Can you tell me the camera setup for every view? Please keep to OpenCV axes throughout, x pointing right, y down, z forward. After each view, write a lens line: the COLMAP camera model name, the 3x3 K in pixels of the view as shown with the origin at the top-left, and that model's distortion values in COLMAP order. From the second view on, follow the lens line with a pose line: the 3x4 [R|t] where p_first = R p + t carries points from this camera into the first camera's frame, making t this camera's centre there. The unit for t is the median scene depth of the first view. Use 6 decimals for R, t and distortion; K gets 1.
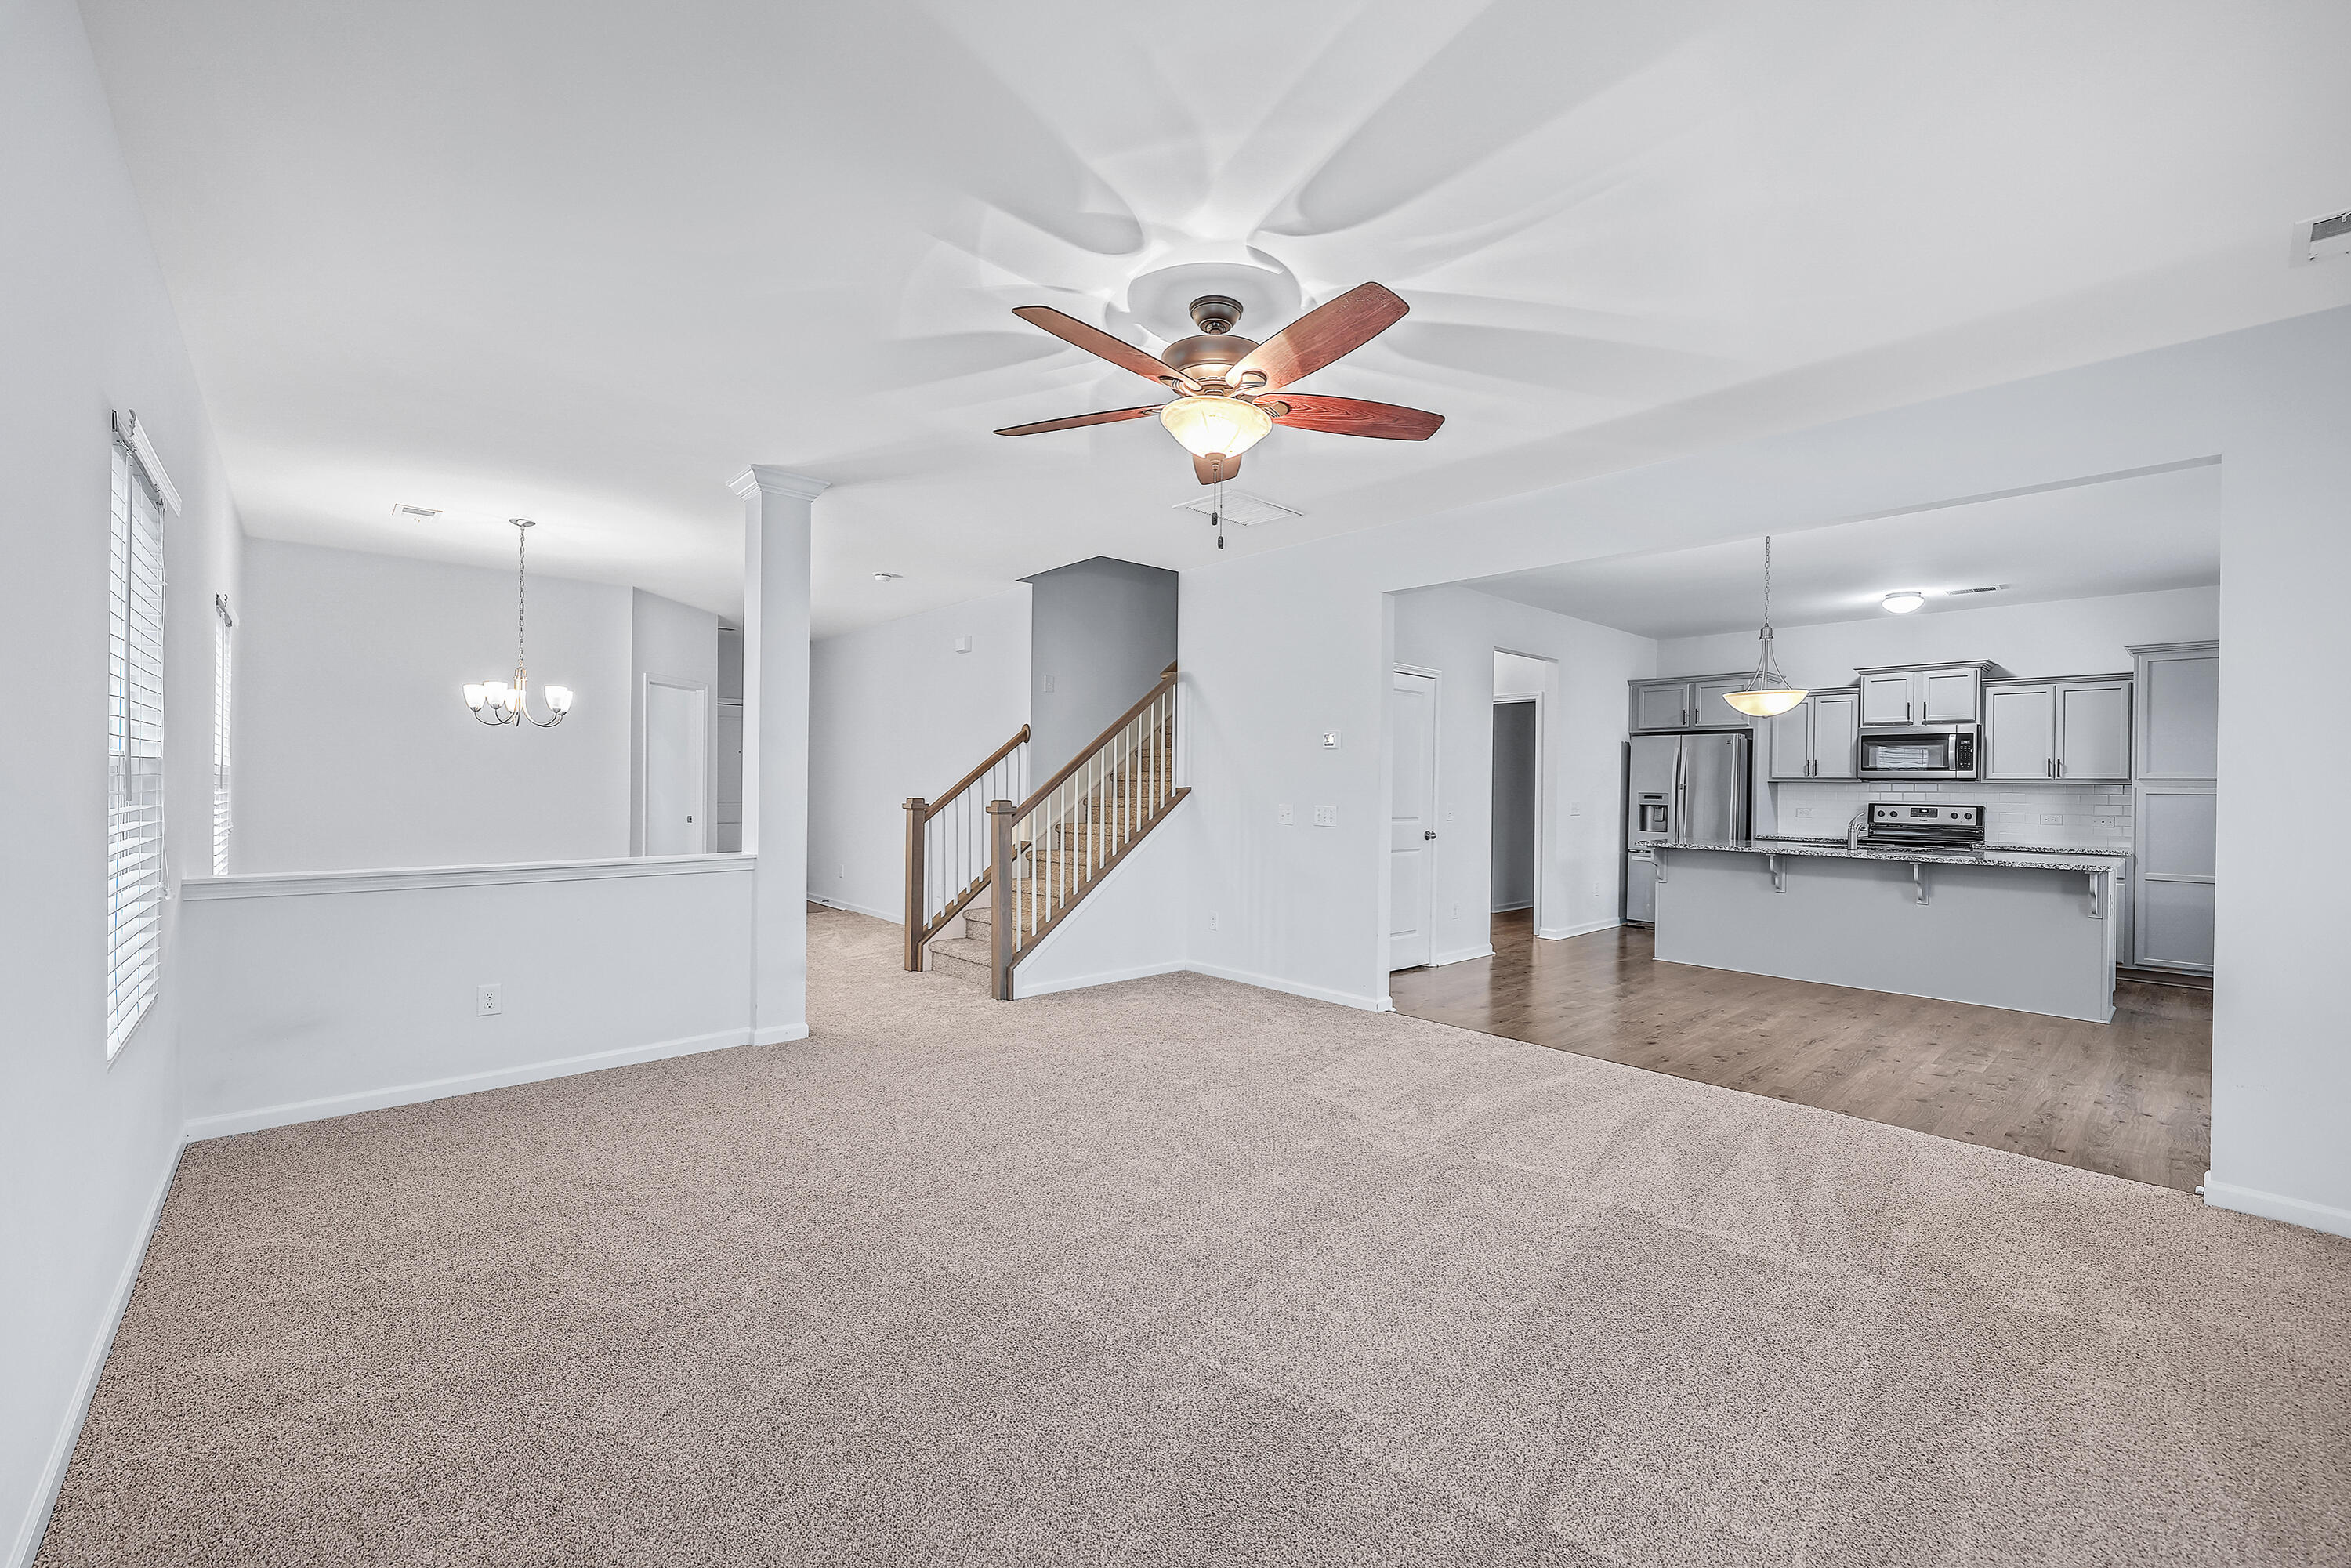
lens RADIAL K [[947.2, 0, 1184.9], [0, 947.2, 784.2], [0, 0, 1]] dist [-0.000450, -0.000053]
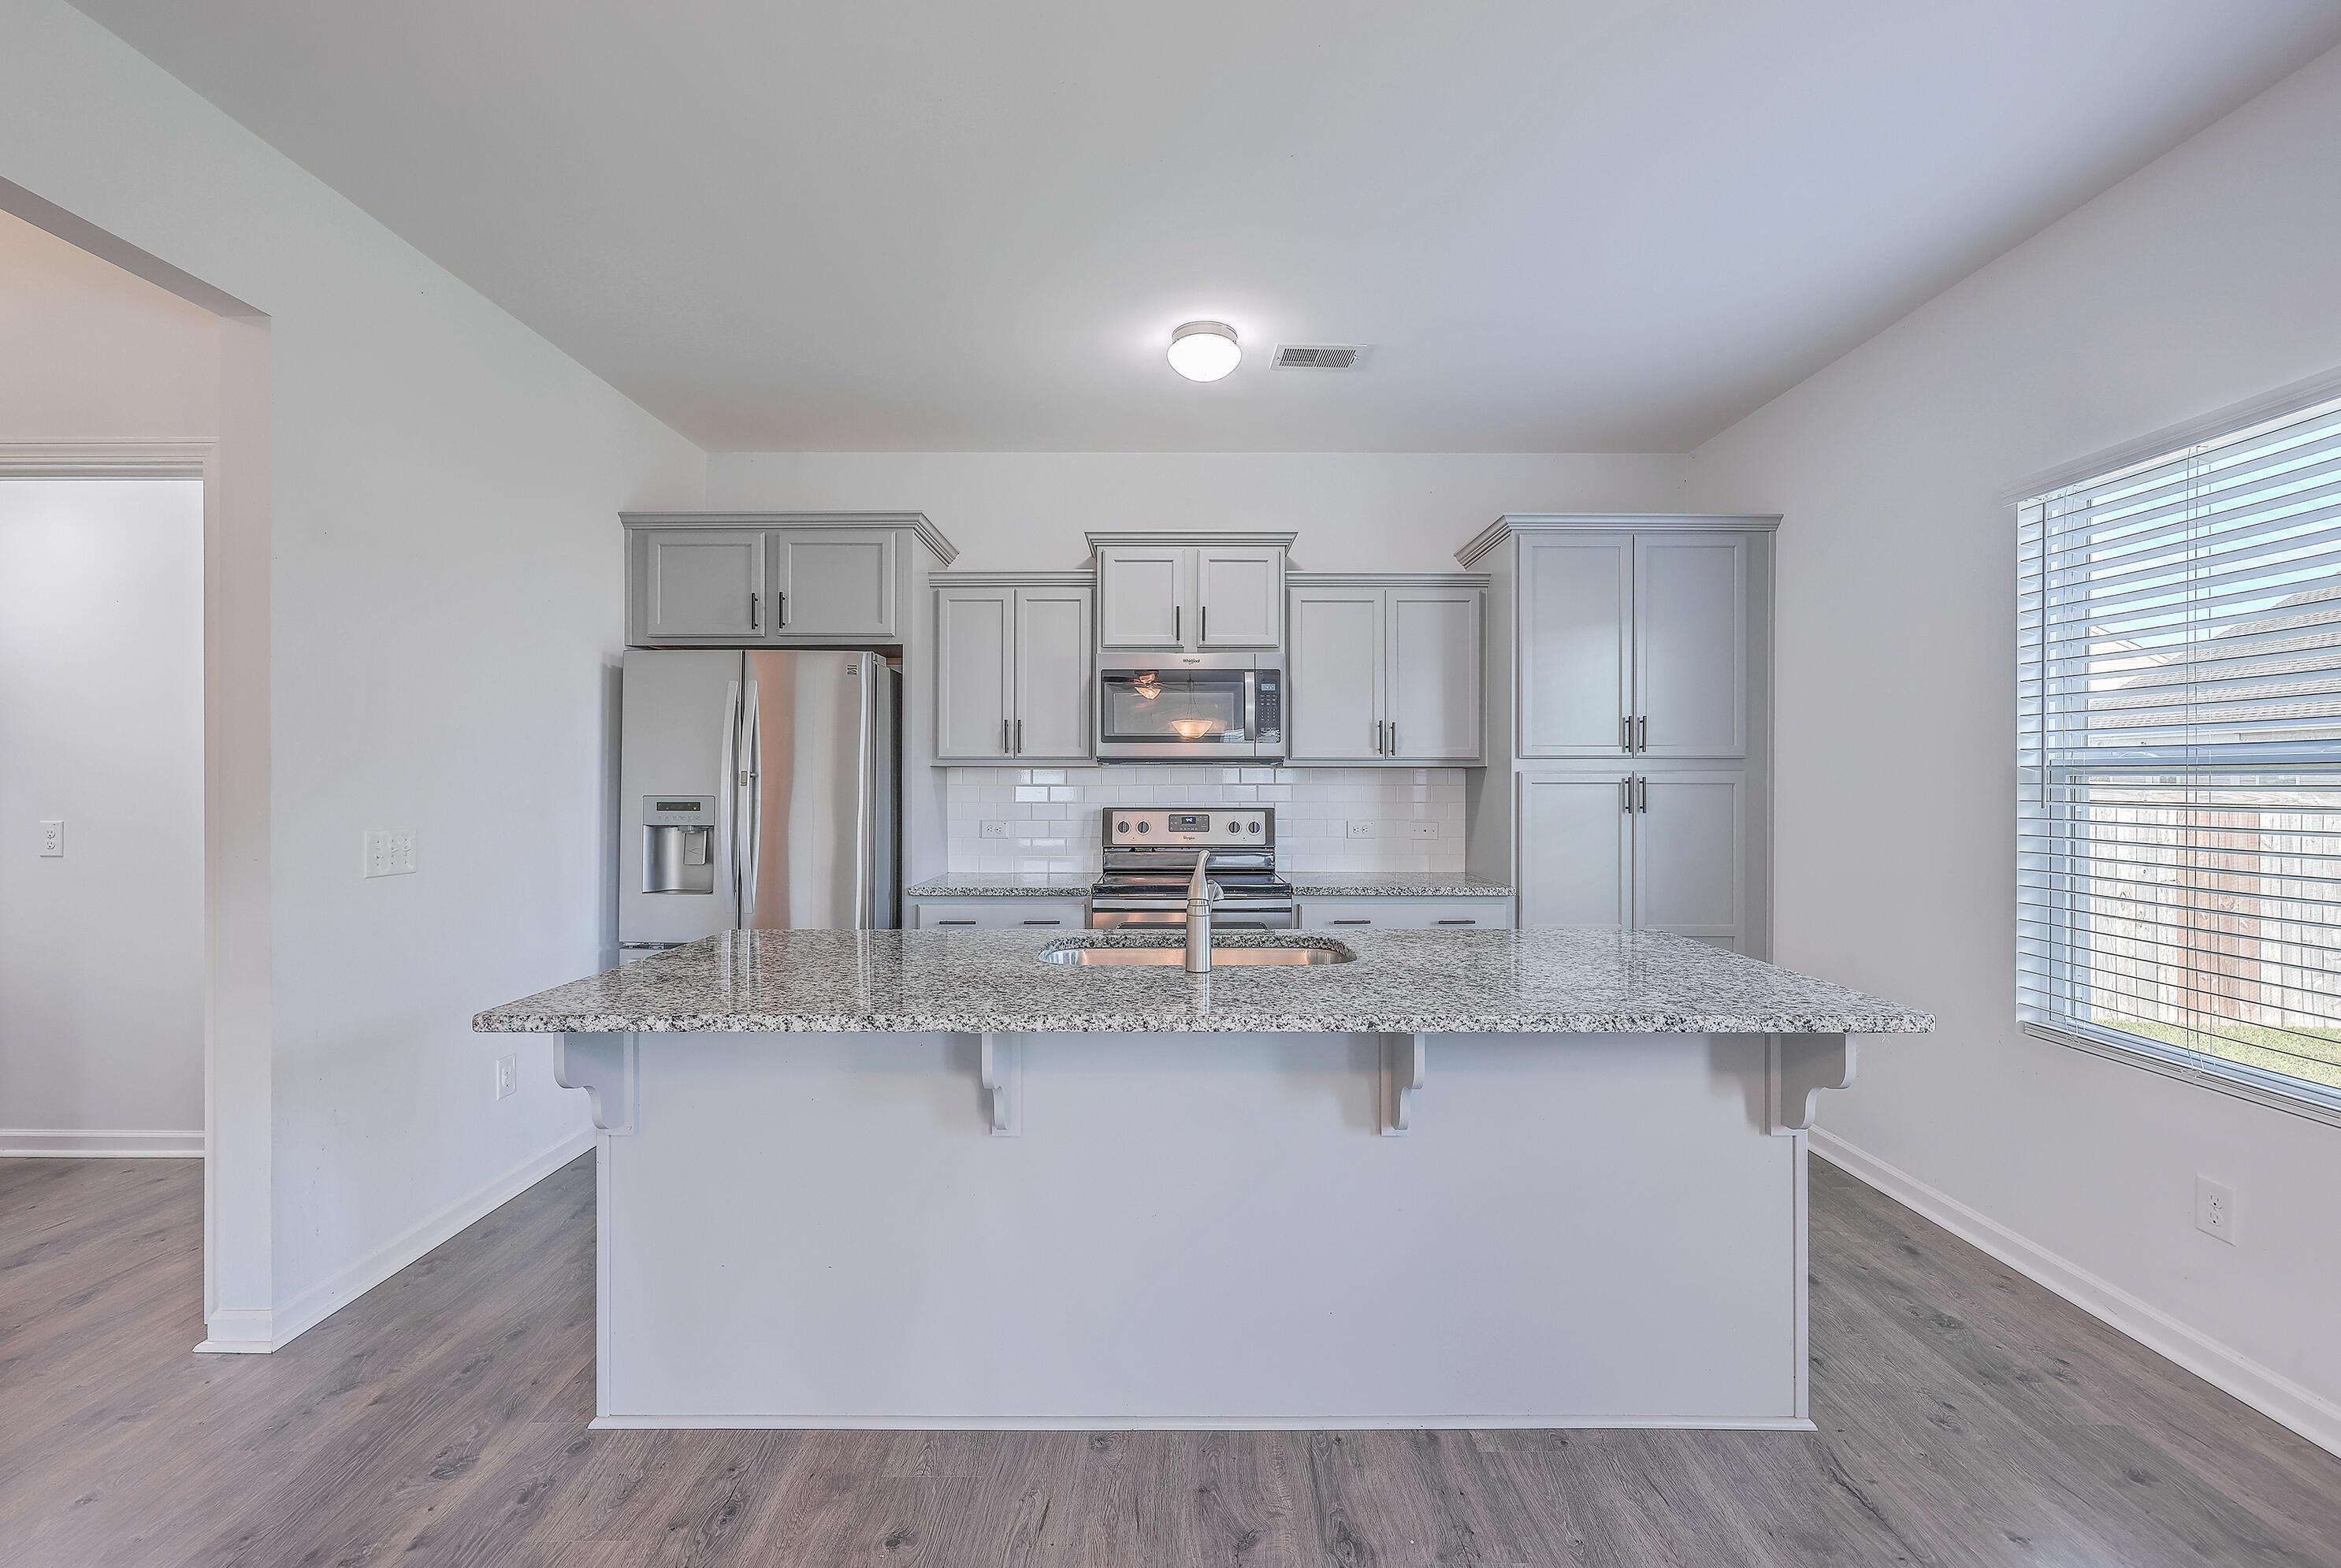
lens RADIAL K [[954.5, 0, 1170.5], [0, 954.5, 784.0], [0, 0, 1]] dist [0.003429, -0.000101]
pose [[0.681885, -0.011328, 0.731372, 0.384145], [0.007699, 0.999936, 0.008309, 0.003518], [-0.731419, -0.000035, 0.681929, 0.647972]]
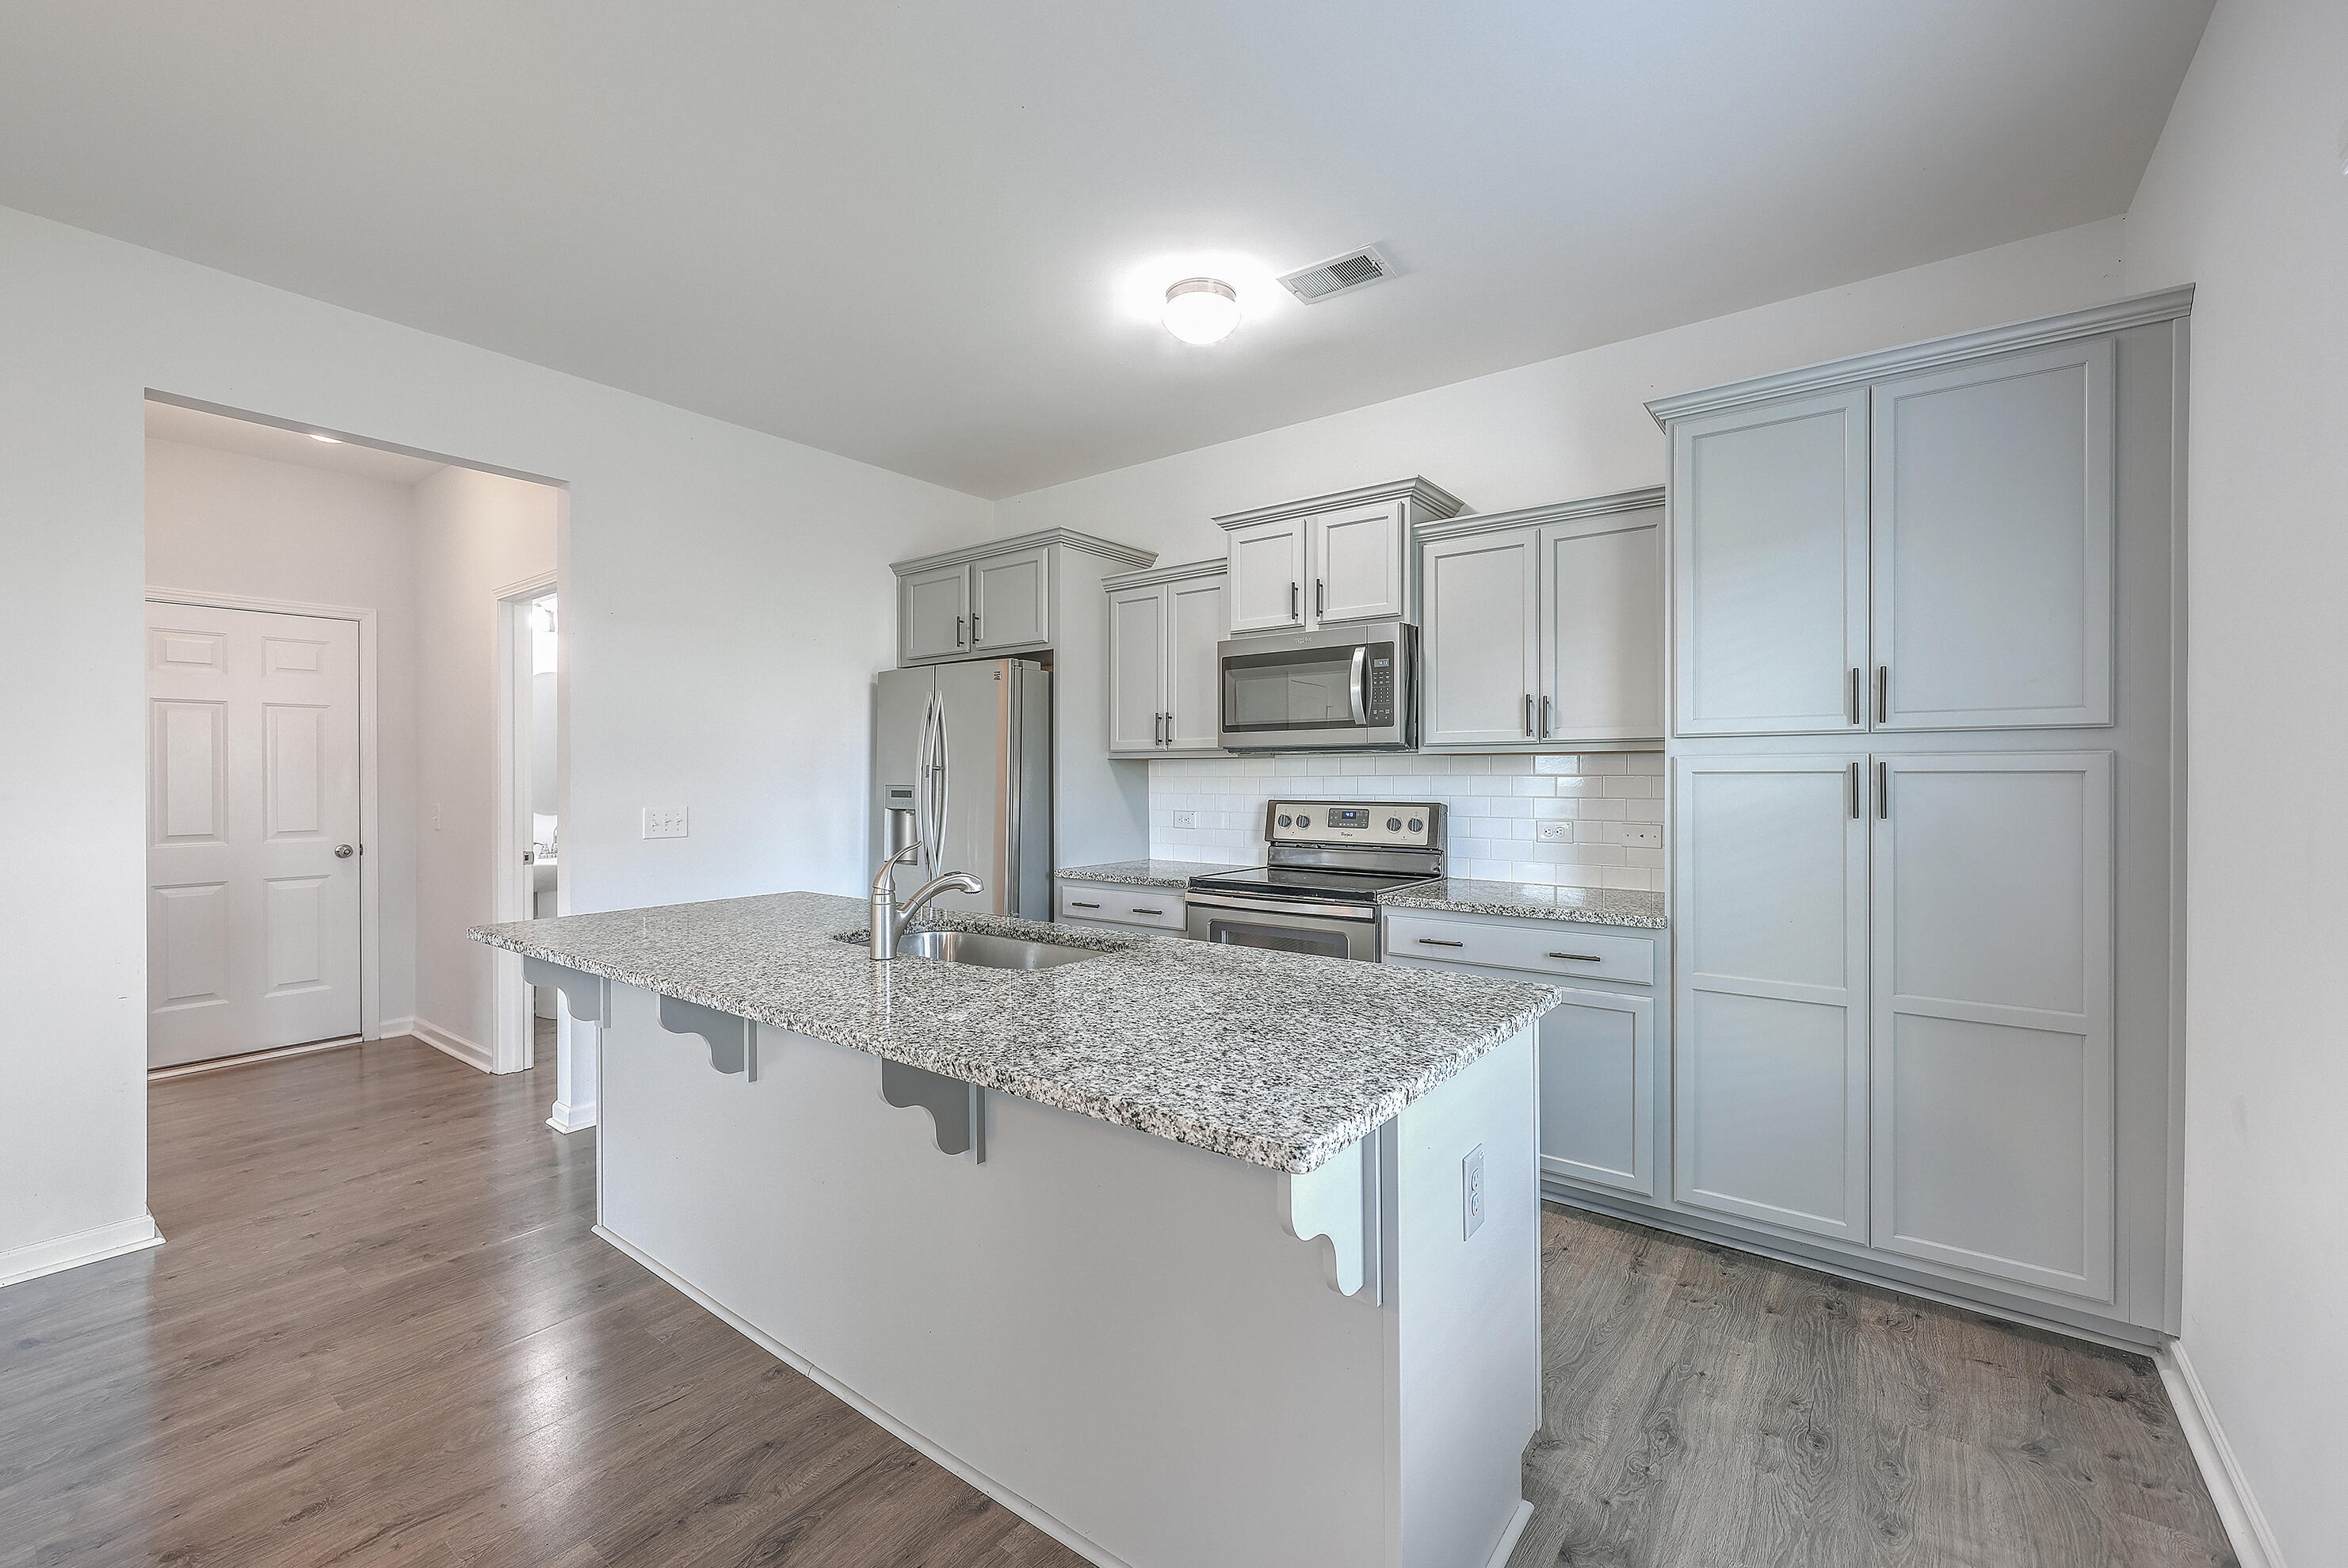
lens RADIAL K [[946.0, 0, 1183.4], [0, 946.0, 784.2], [0, 0, 1]] dist [-0.000450, -0.000053]
pose [[0.982985, -0.013635, 0.183177, 0.616013], [0.012190, 0.999885, 0.009014, 0.007286], [-0.183279, -0.006628, 0.983039, 0.546092]]
